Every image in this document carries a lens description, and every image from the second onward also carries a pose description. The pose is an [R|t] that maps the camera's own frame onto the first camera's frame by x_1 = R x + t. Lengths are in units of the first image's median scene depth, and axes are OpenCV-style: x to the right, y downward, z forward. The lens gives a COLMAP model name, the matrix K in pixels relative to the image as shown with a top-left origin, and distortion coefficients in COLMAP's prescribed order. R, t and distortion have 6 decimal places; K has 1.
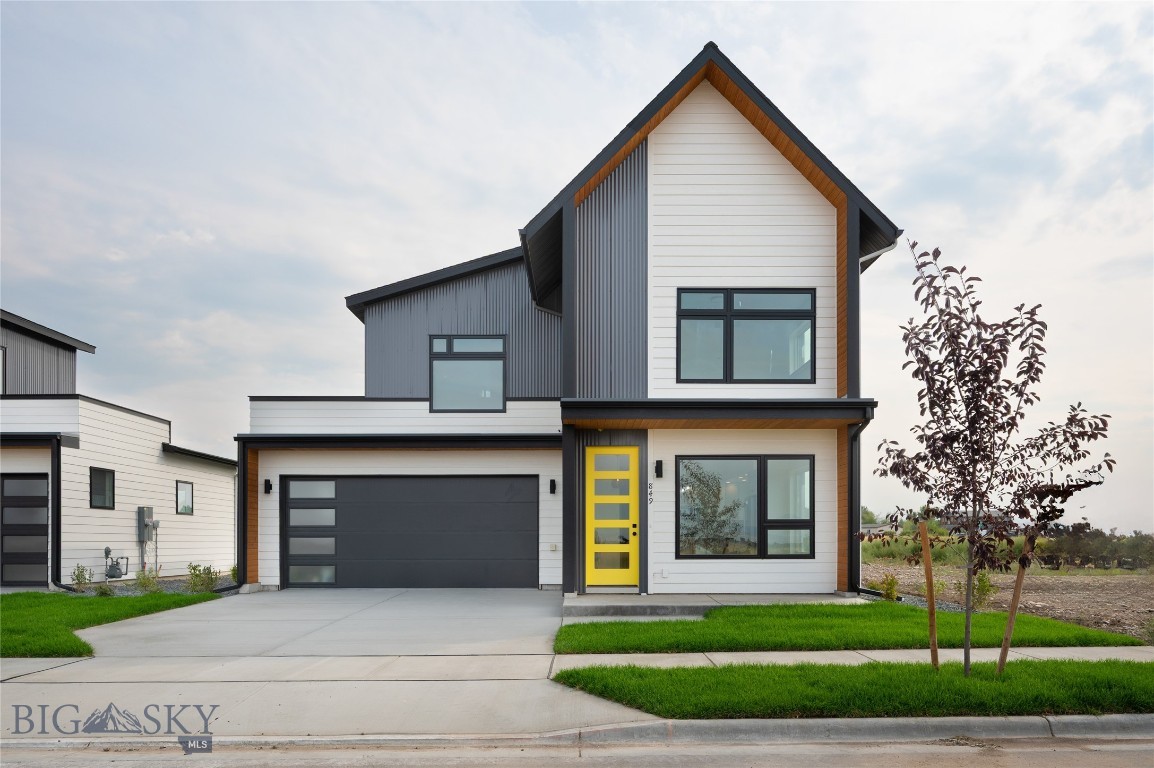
lens RADIAL K [[786.1, 0, 593.8], [0, 786.1, 428.2], [0, 0, 1]] dist [-0.001329, -0.002500]
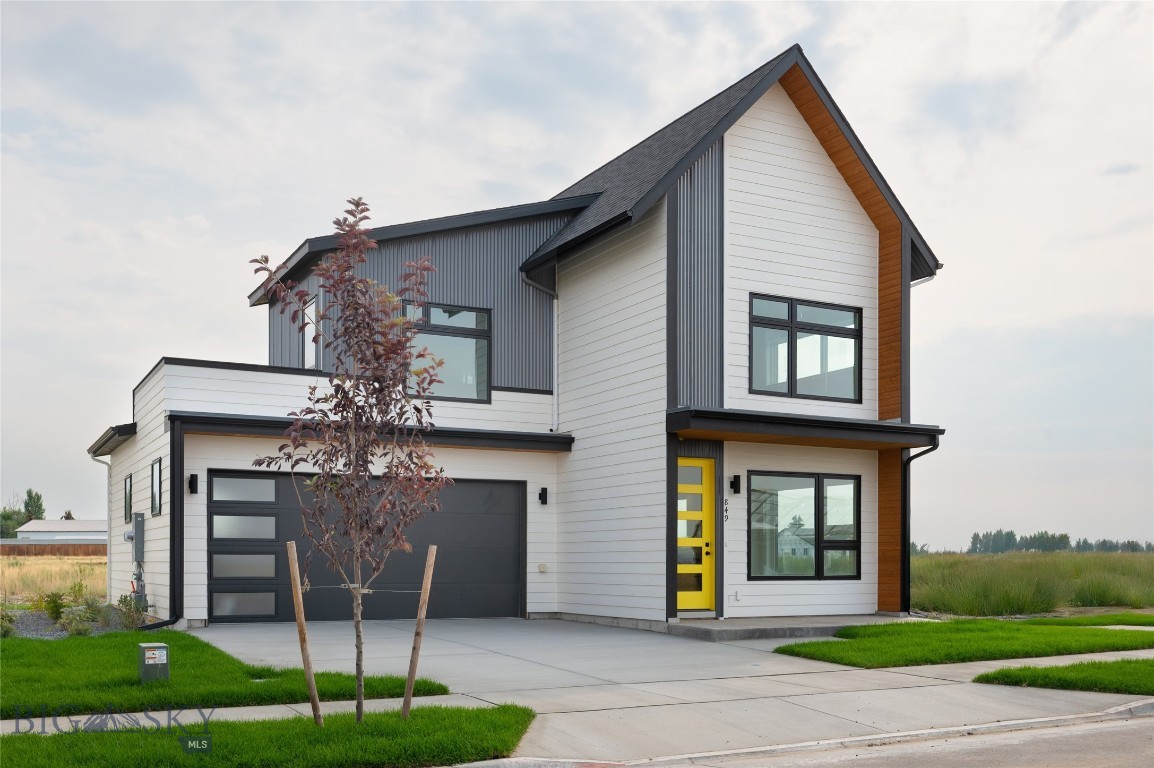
lens RADIAL K [[1101.7, 0, 577.0], [0, 1101.7, 384.0], [0, 0, 1]] dist [0.004323, -0.006593]
pose [[0.889480, 0.076823, 0.450471, -0.671509], [-0.068818, 0.997045, -0.034149, -0.009374], [-0.451763, -0.000626, 0.892138, -0.086260]]
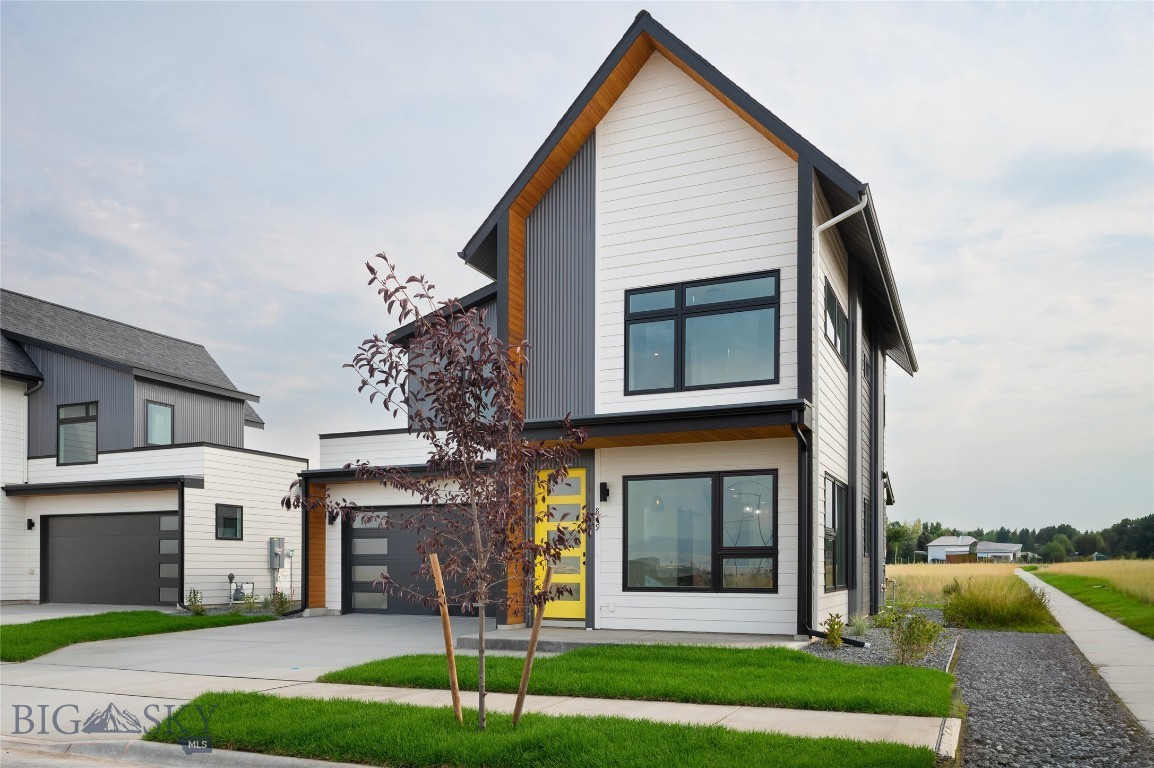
lens RADIAL K [[880.0, 0, 579.1], [0, 880.0, 438.2], [0, 0, 1]] dist [0.003241, 0.002341]
pose [[0.905955, -0.057062, -0.419511, 0.477061], [0.054914, 0.998343, -0.017205, 0.005566], [0.419797, -0.007450, 0.907587, 0.061265]]
